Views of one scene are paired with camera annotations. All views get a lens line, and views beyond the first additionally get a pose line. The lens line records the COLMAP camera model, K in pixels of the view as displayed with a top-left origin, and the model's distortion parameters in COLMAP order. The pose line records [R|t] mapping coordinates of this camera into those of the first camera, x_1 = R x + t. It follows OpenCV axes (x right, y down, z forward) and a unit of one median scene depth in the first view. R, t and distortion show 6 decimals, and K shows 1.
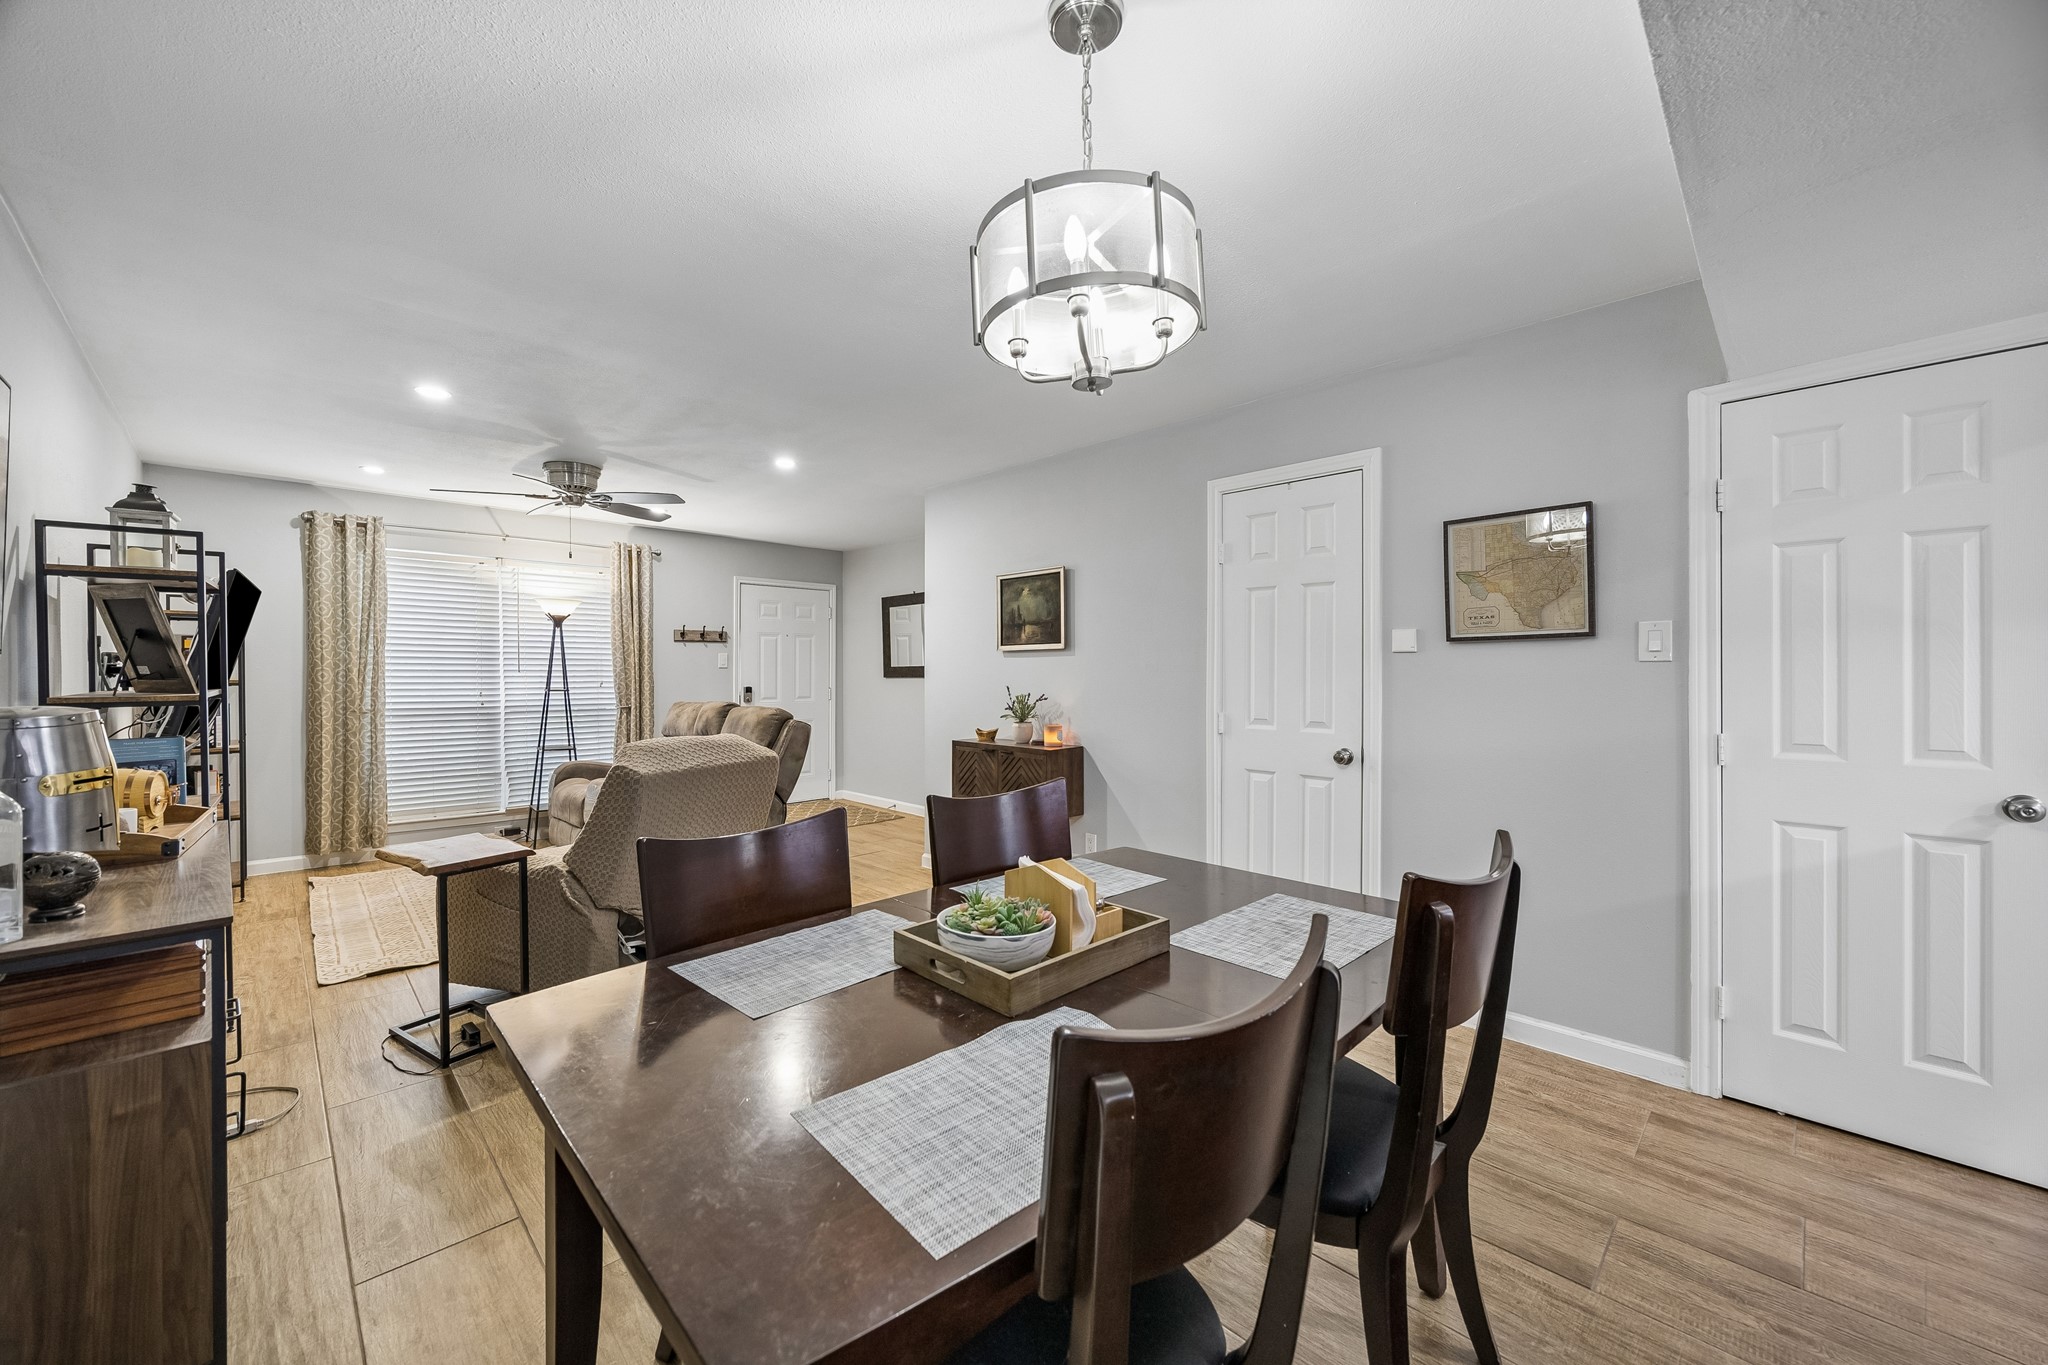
lens RADIAL K [[772.9, 0, 1010.2], [0, 772.9, 666.3], [0, 0, 1]] dist [-0.002907, 0.000096]
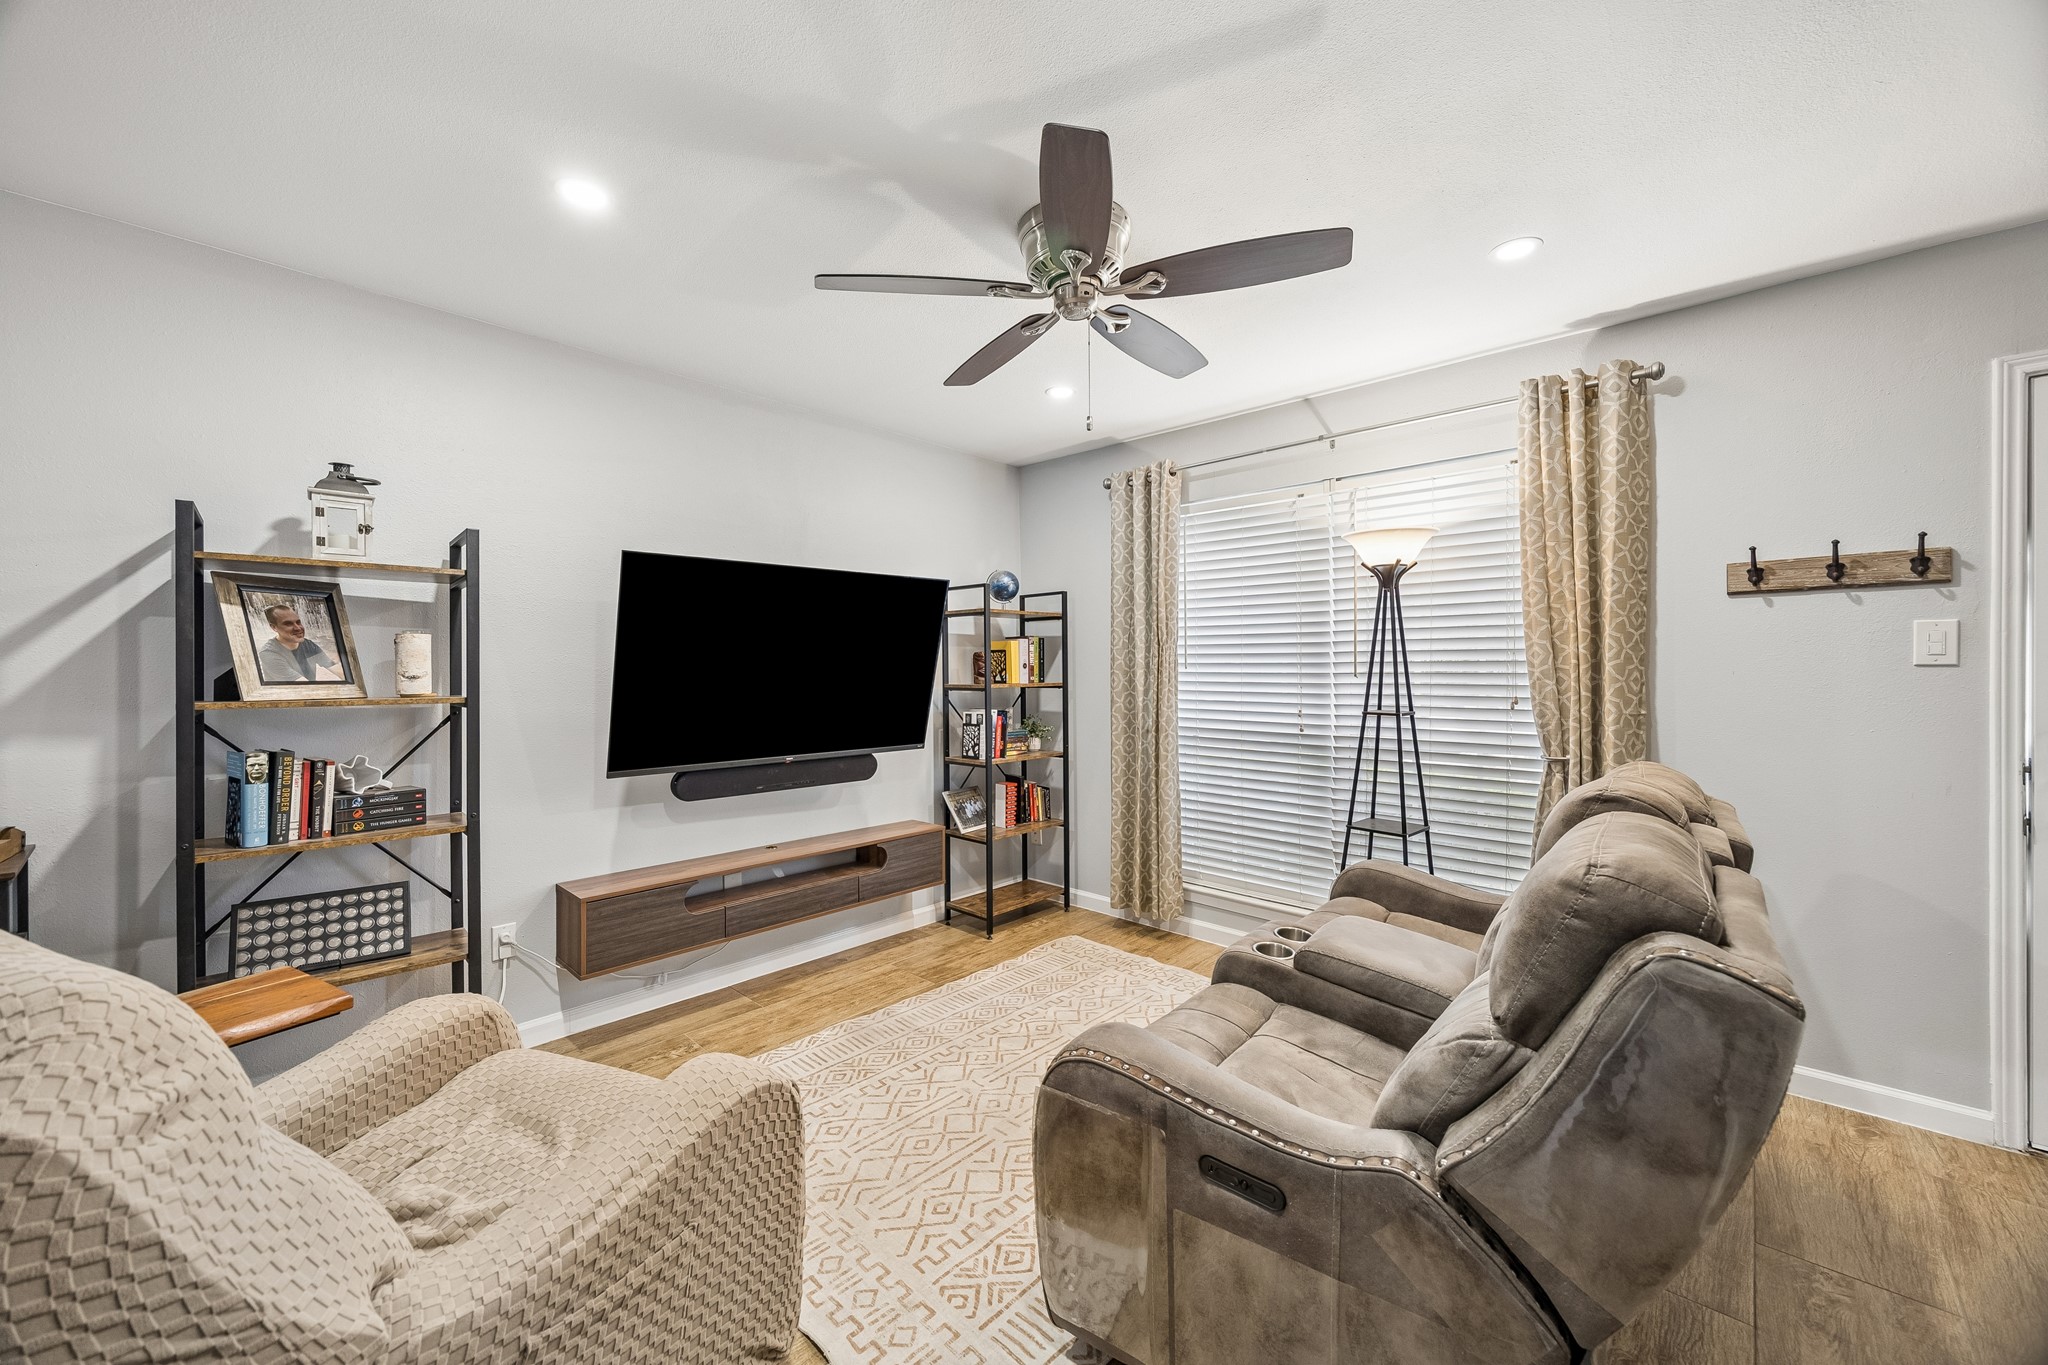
lens RADIAL K [[772.6, 0, 1000.3], [0, 772.6, 684.2], [0, 0, 1]] dist [-0.001500, 0.000015]
pose [[0.036711, 0.012357, -0.999250, -0.109969], [0.005466, 0.999906, 0.012566, 0.006153], [0.999311, -0.005923, 0.036640, 0.943976]]
